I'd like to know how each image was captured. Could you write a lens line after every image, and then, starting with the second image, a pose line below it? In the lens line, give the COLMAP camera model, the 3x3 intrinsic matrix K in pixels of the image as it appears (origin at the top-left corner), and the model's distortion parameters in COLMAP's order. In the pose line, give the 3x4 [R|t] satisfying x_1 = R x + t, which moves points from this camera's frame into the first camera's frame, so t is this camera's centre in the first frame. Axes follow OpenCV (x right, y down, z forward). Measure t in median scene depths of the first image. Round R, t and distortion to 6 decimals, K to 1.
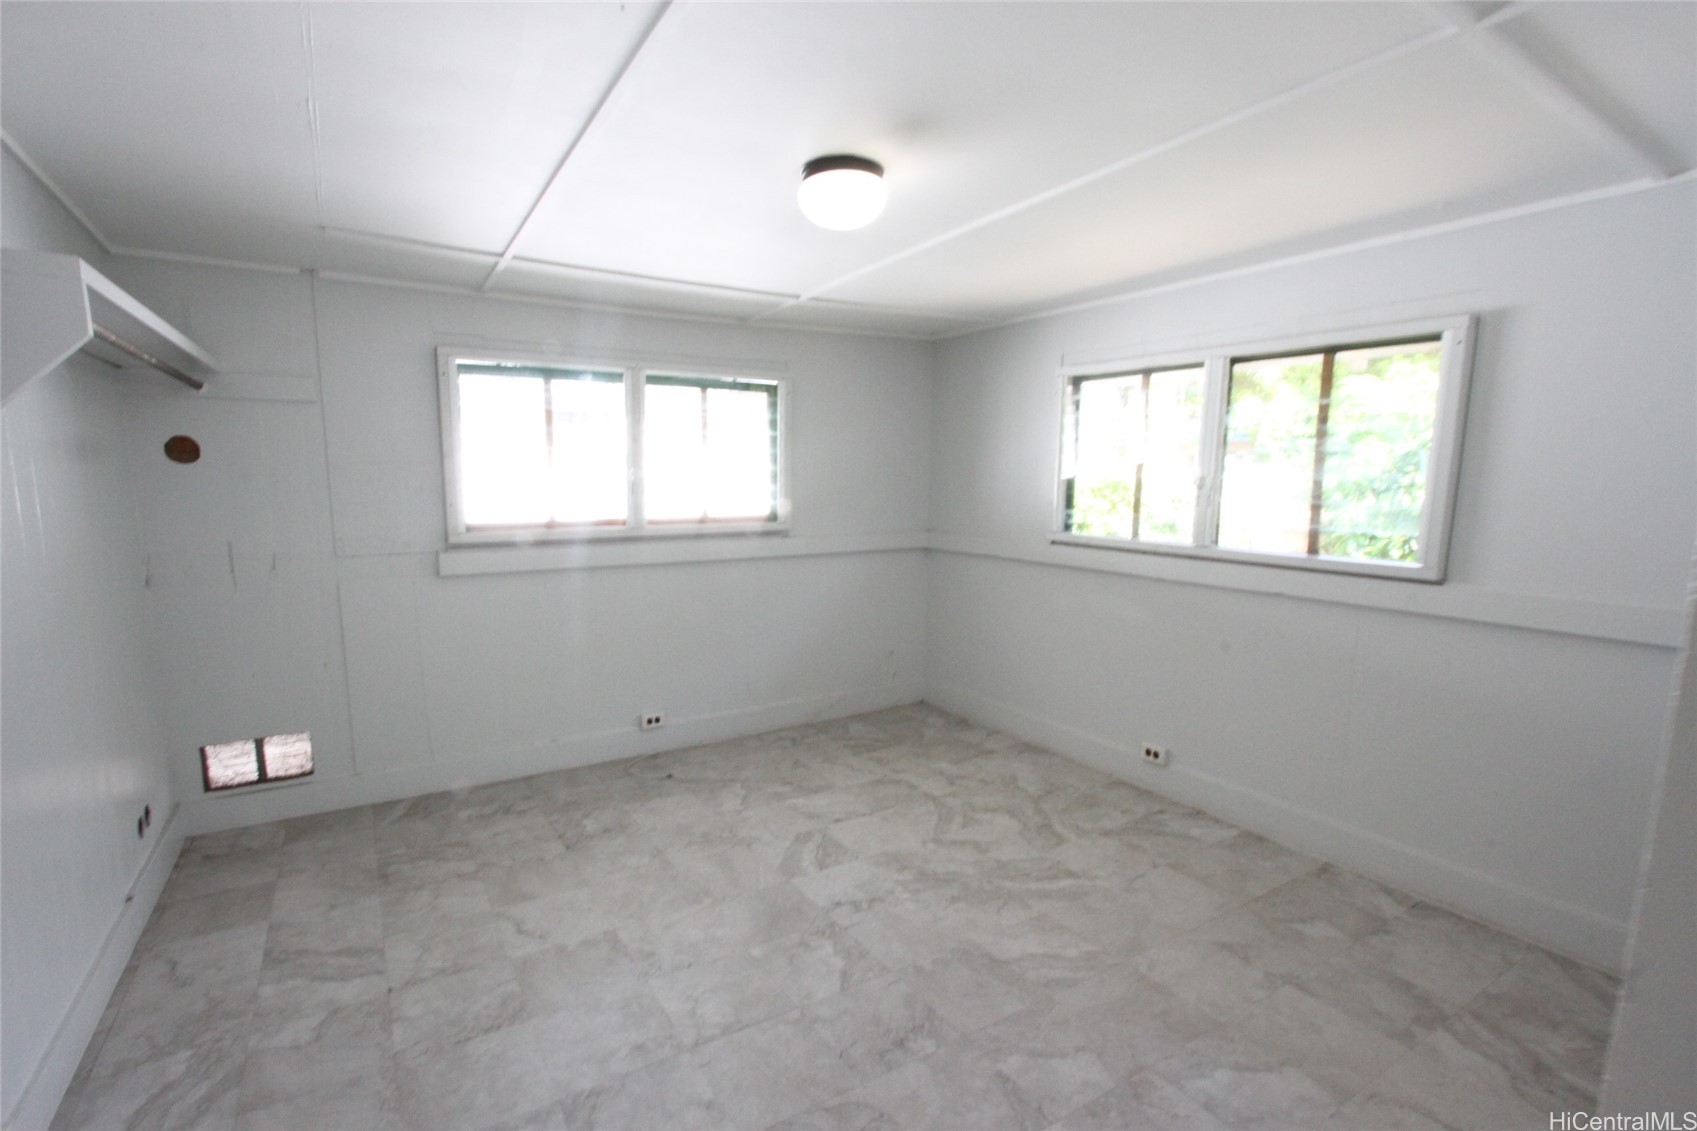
lens RADIAL K [[811.7, 0, 844.4], [0, 811.7, 592.2], [0, 0, 1]] dist [-0.000988, -0.000429]
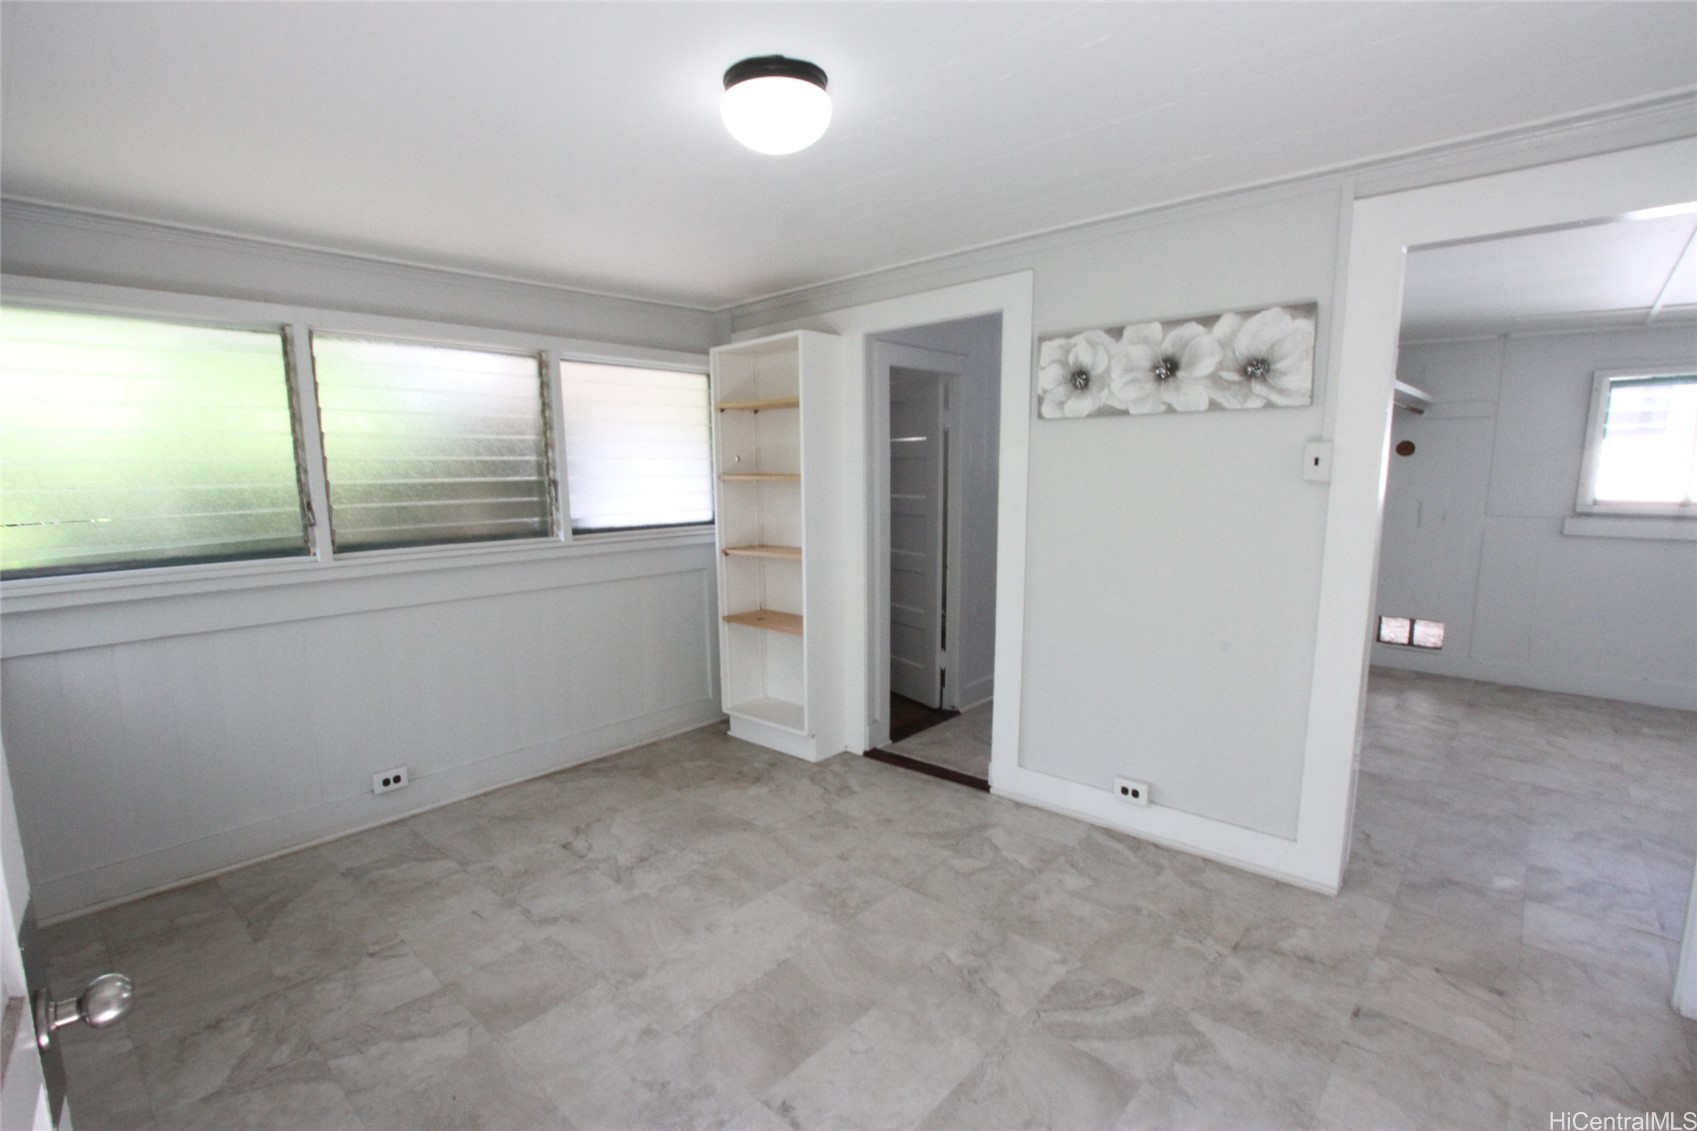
lens RADIAL K [[792.8, 0, 848.5], [0, 792.8, 565.5], [0, 0, 1]] dist [0.001938, 0.000116]
pose [[0.298908, 0.127348, -0.945747, 0.472144], [-0.141981, 0.985960, 0.087889, 0.093965], [0.943661, 0.108008, 0.312792, -0.633151]]
